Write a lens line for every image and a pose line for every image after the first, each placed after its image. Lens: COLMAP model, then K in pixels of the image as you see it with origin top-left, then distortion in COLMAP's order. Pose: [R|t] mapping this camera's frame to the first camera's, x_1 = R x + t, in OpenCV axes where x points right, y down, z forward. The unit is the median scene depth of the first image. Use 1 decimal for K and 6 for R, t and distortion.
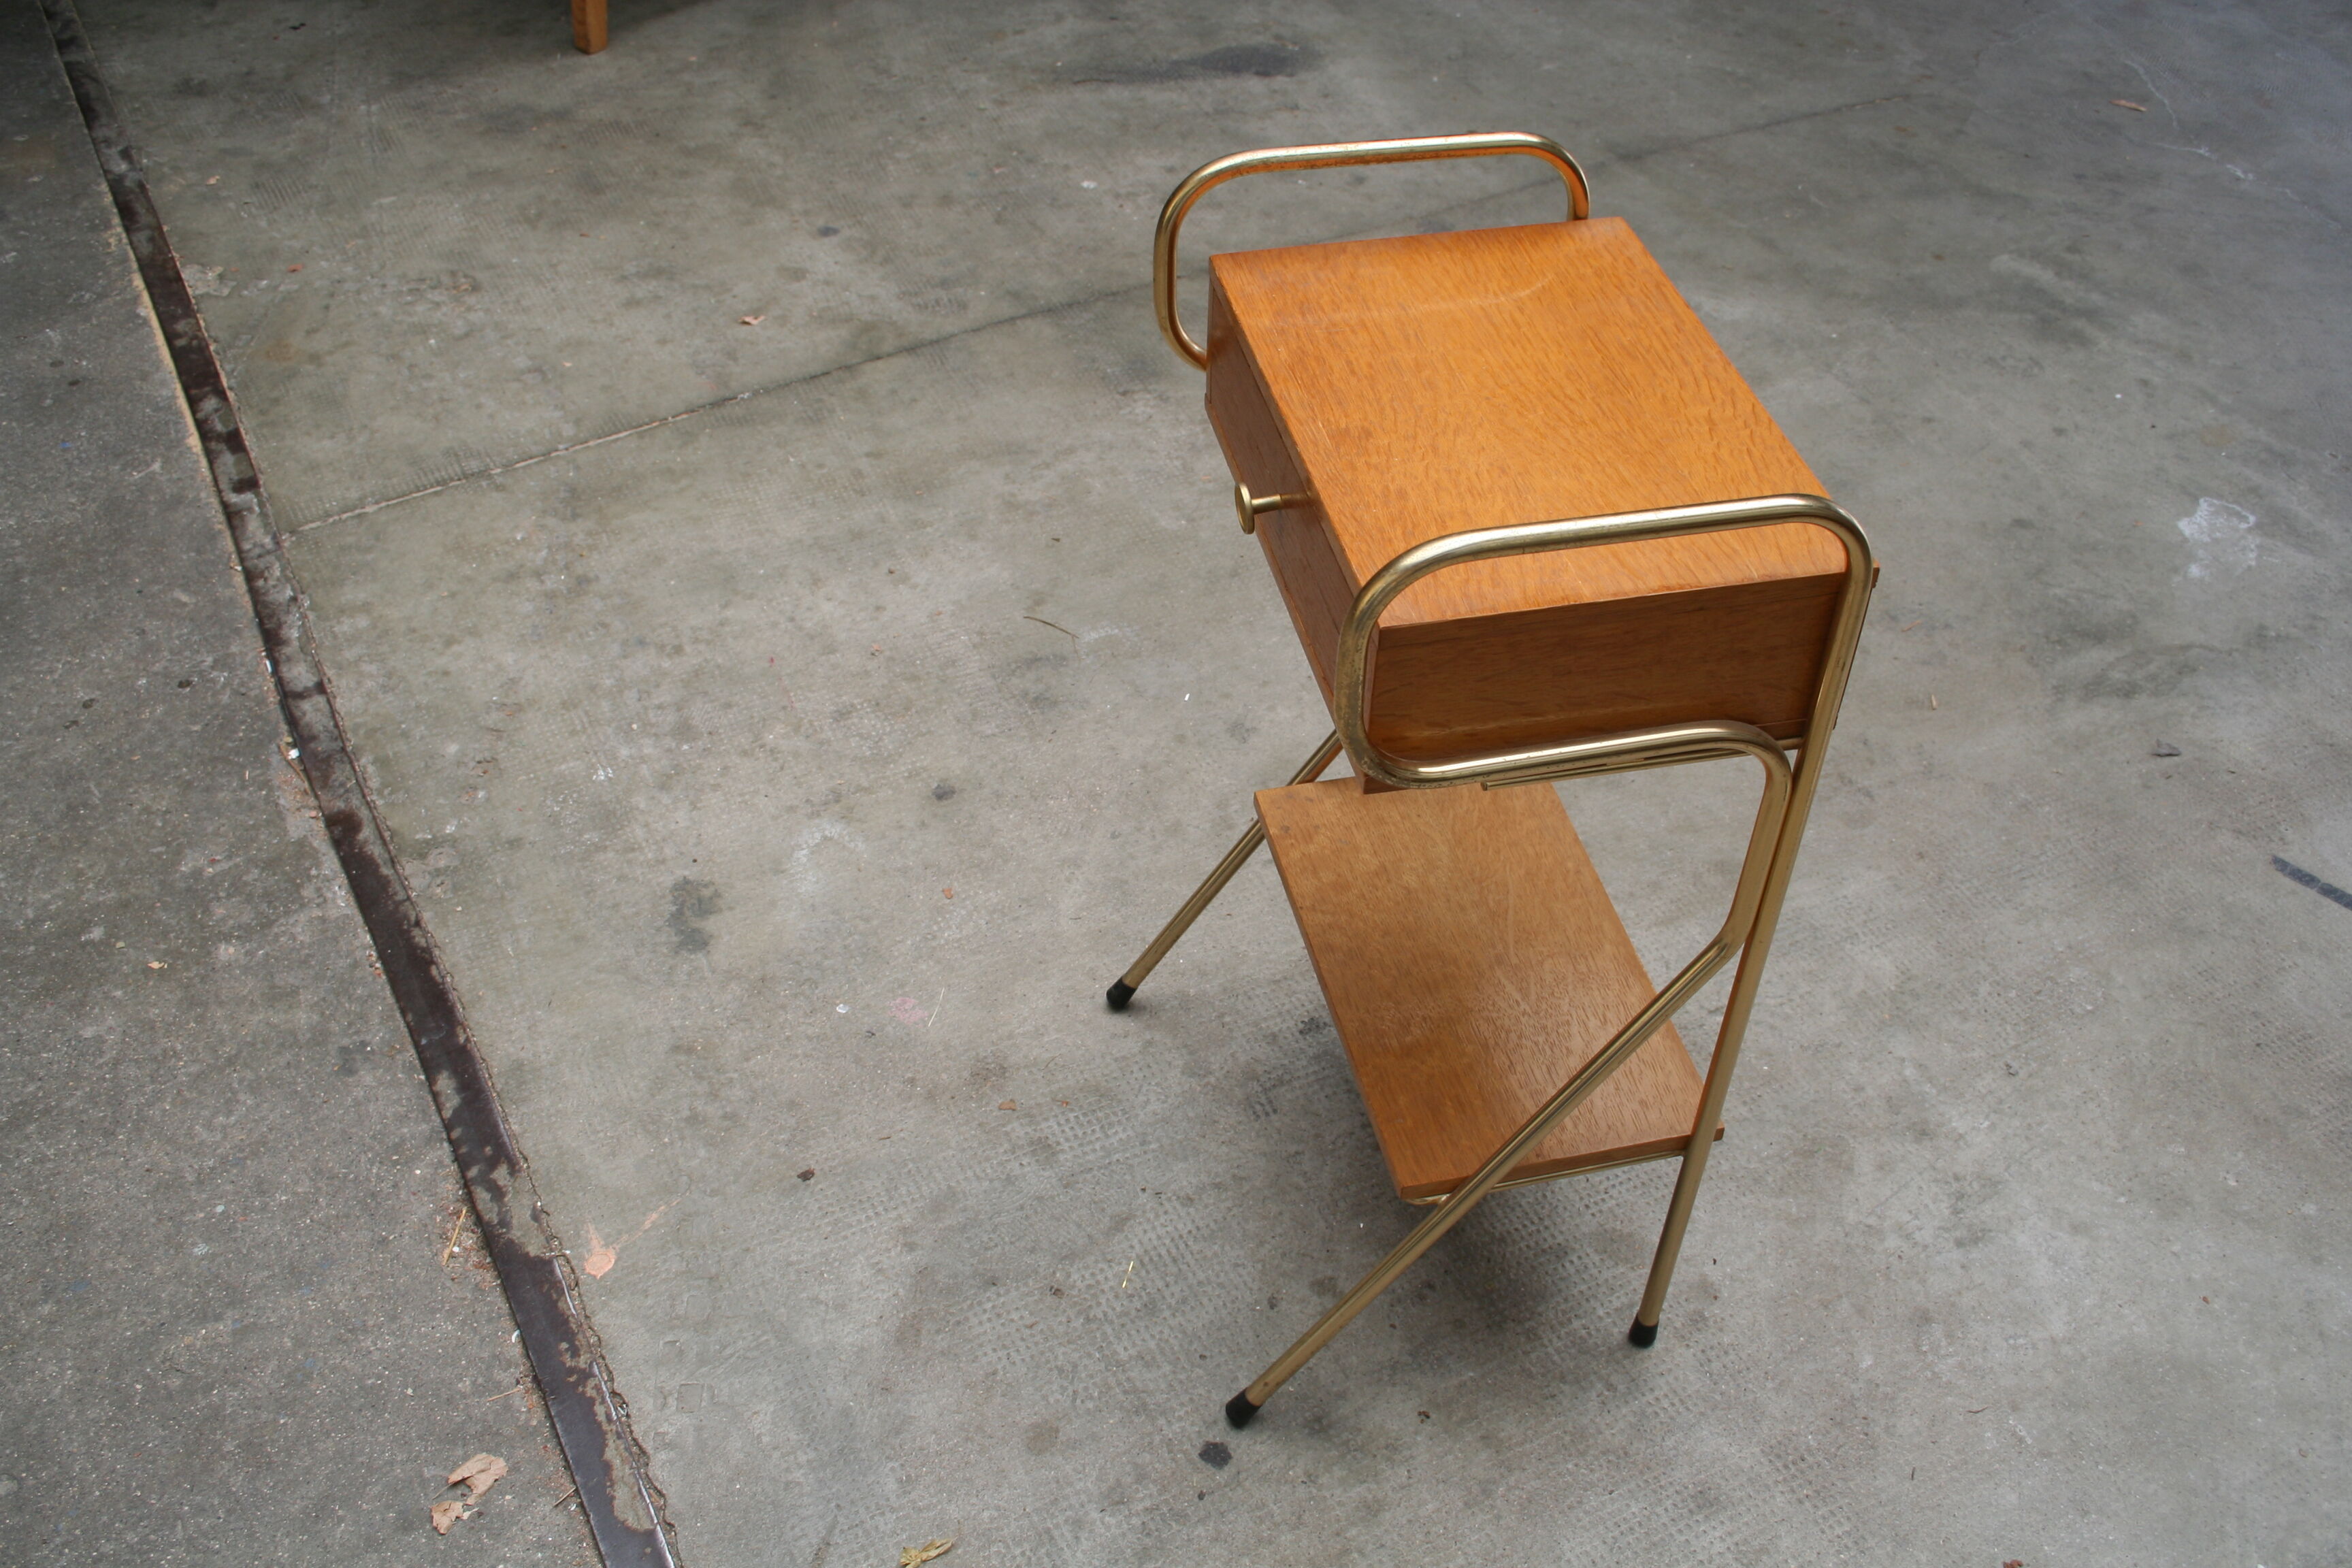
lens RADIAL K [[2274.3, 0, 1176.0], [0, 2274.3, 784.0], [0, 0, 1]] dist [-0.124909, 0.131304]
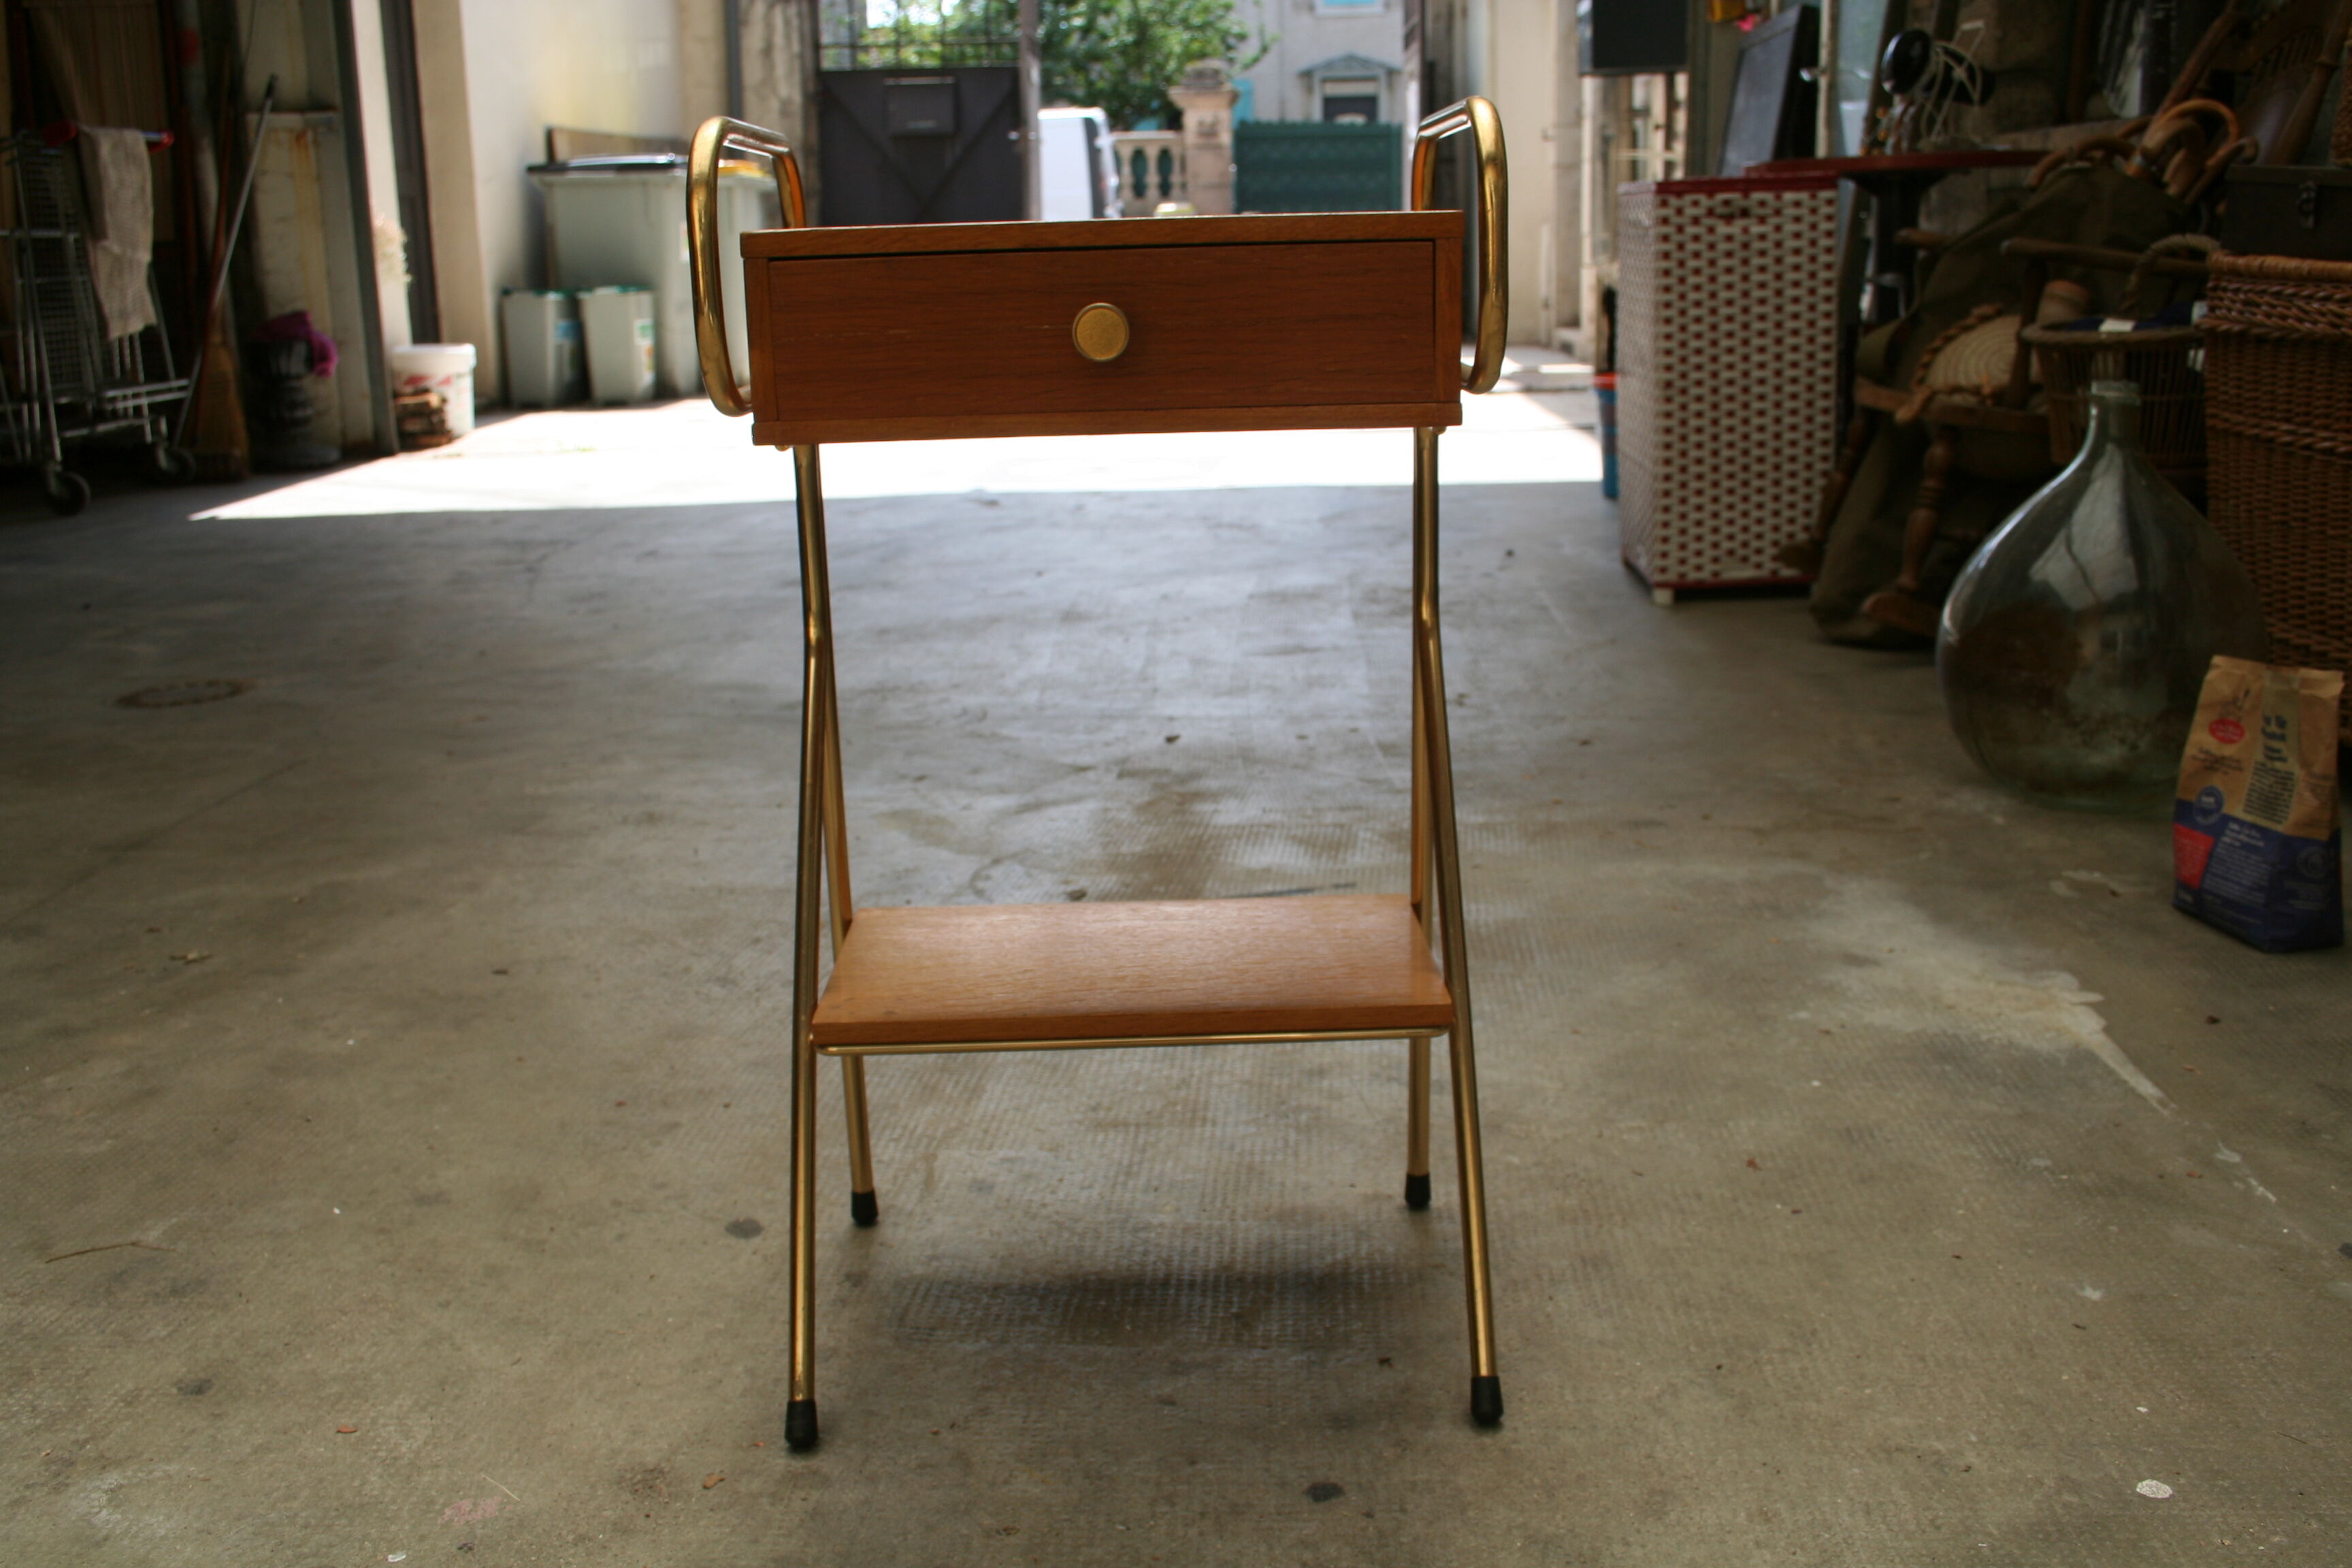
lens RADIAL K [[2152.0, 0, 1176.0], [0, 2152.0, 784.0], [0, 0, 1]] dist [-0.136768, 0.132647]
pose [[0.506155, -0.238722, 0.828745, -0.444454], [0.607238, 0.781009, -0.145898, 0.137681], [-0.612429, 0.577093, 0.540273, 0.367501]]
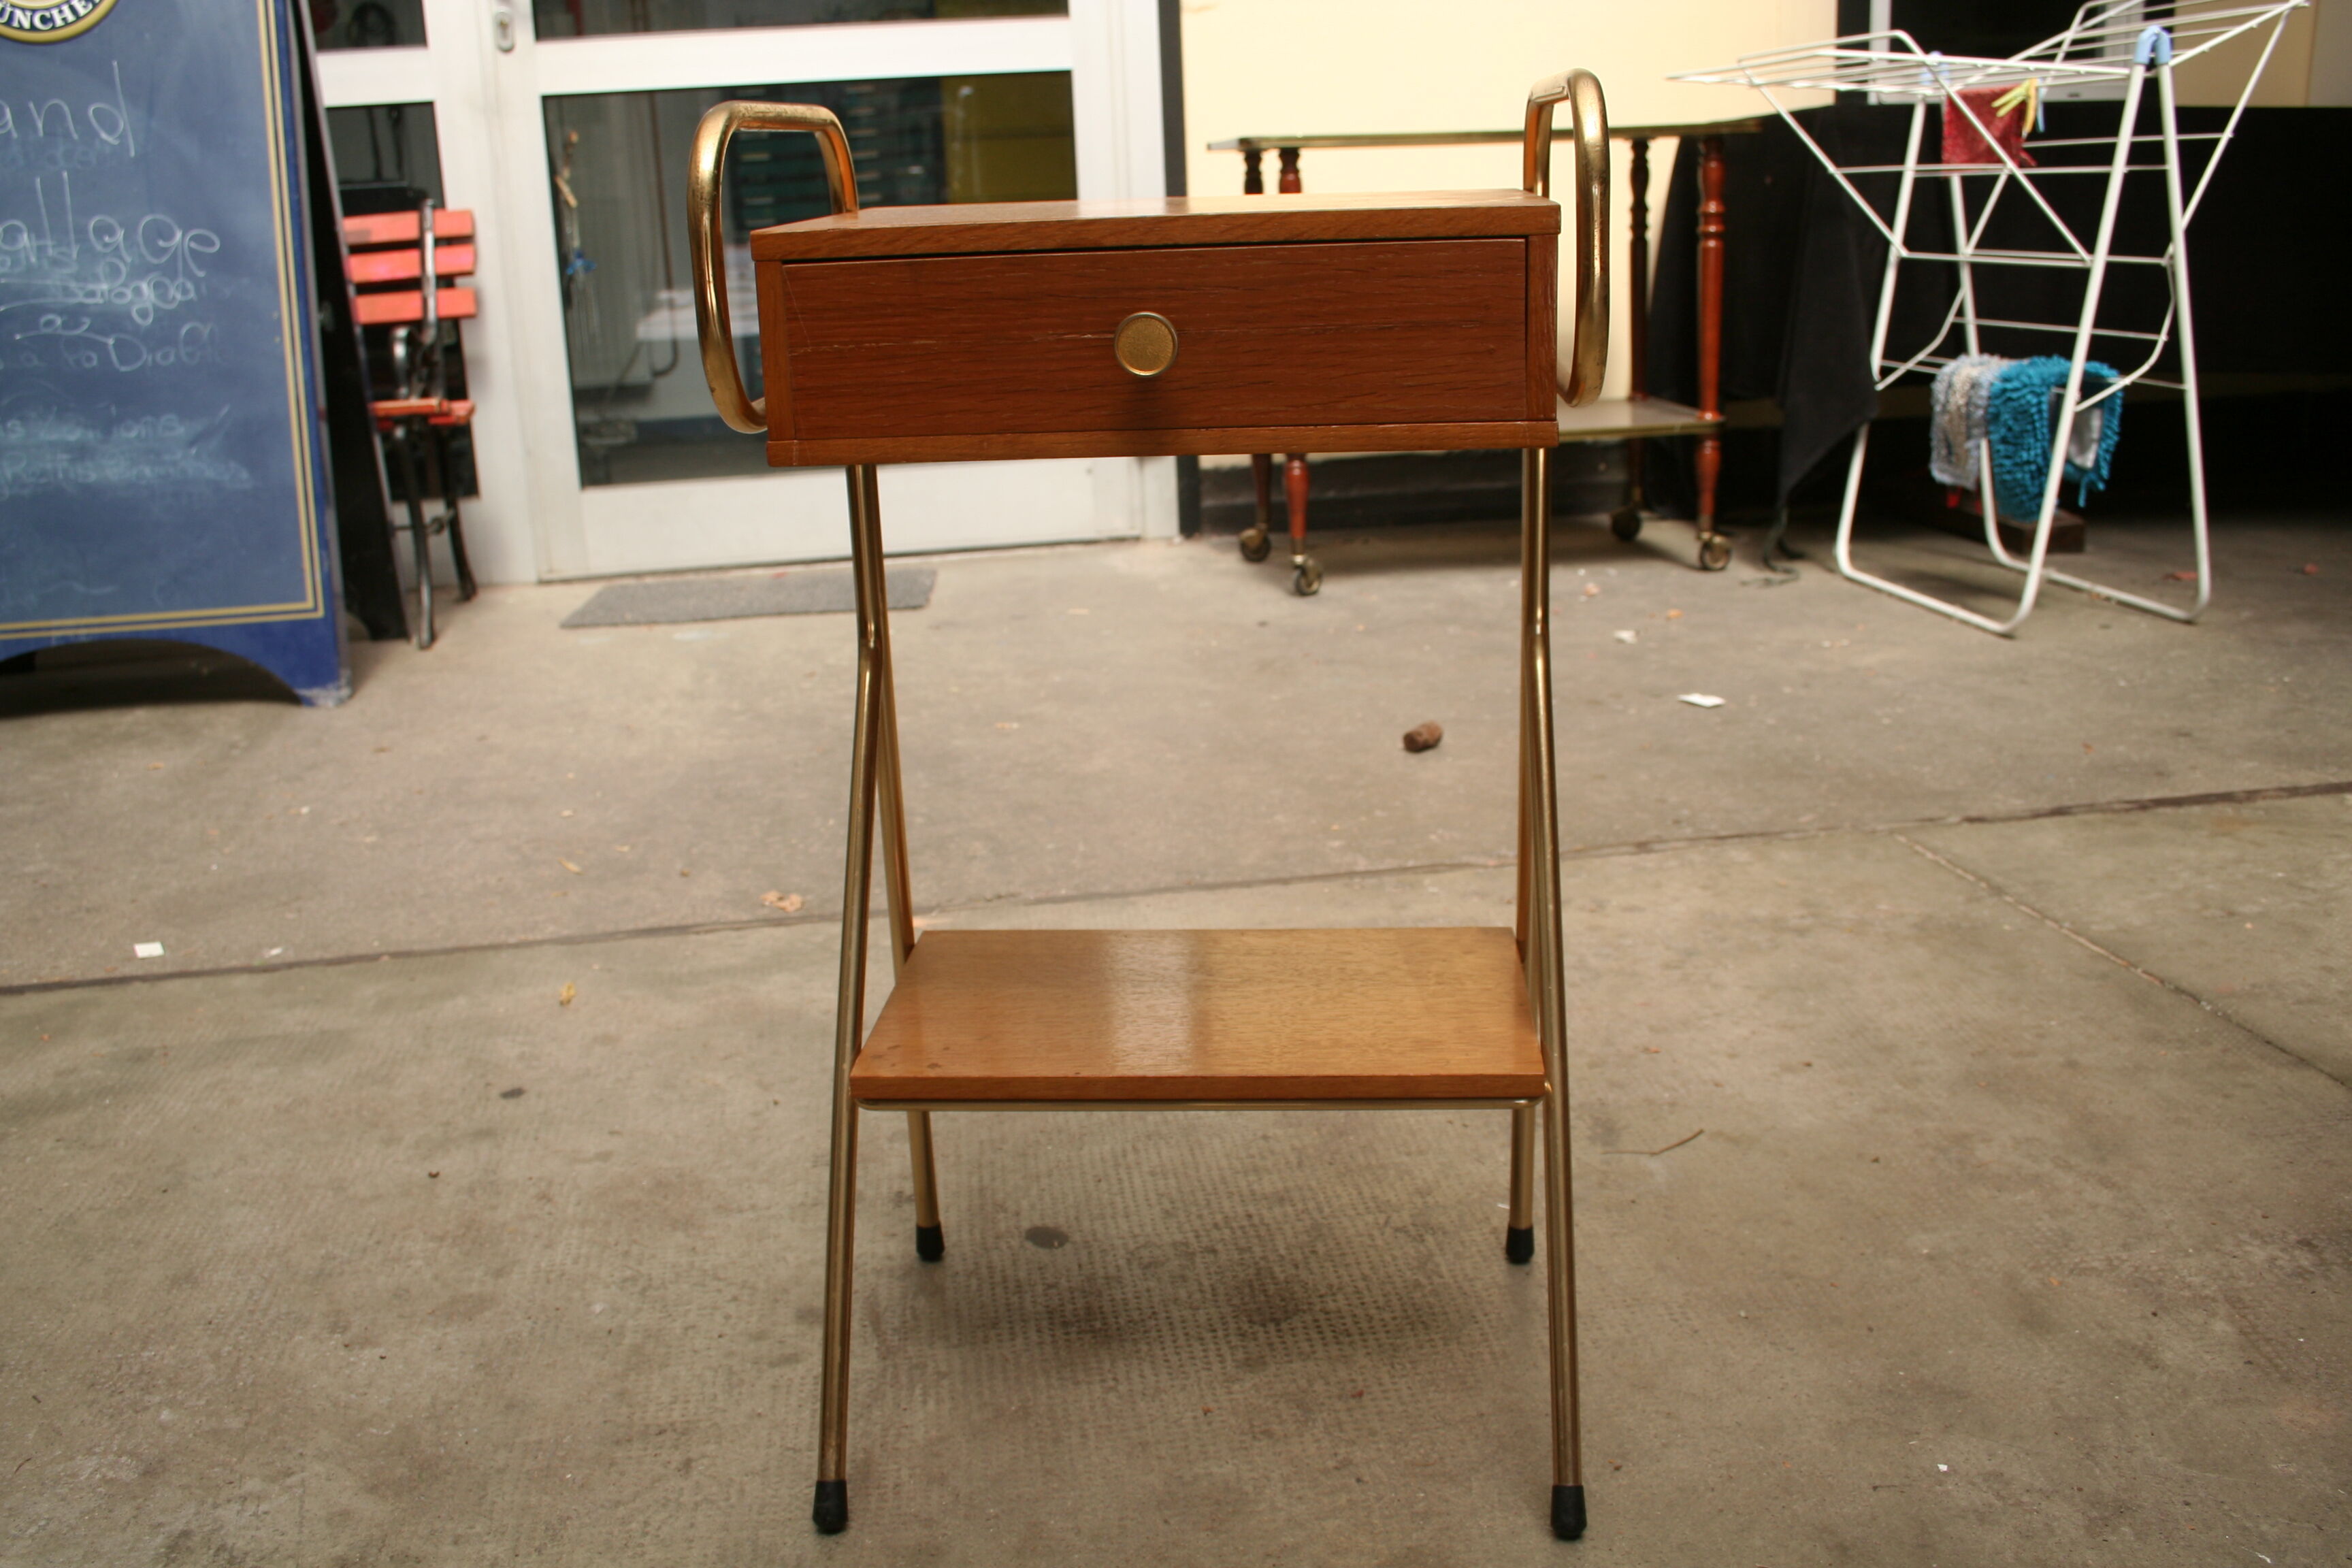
lens RADIAL K [[2152.0, 0, 1176.0], [0, 2152.0, 784.0], [0, 0, 1]] dist [-0.136768, 0.132647]
pose [[-0.324607, 0.254649, -0.910925, 0.679848], [-0.612539, 0.677243, 0.407601, -0.372659], [0.720712, 0.690287, -0.063855, 0.932913]]
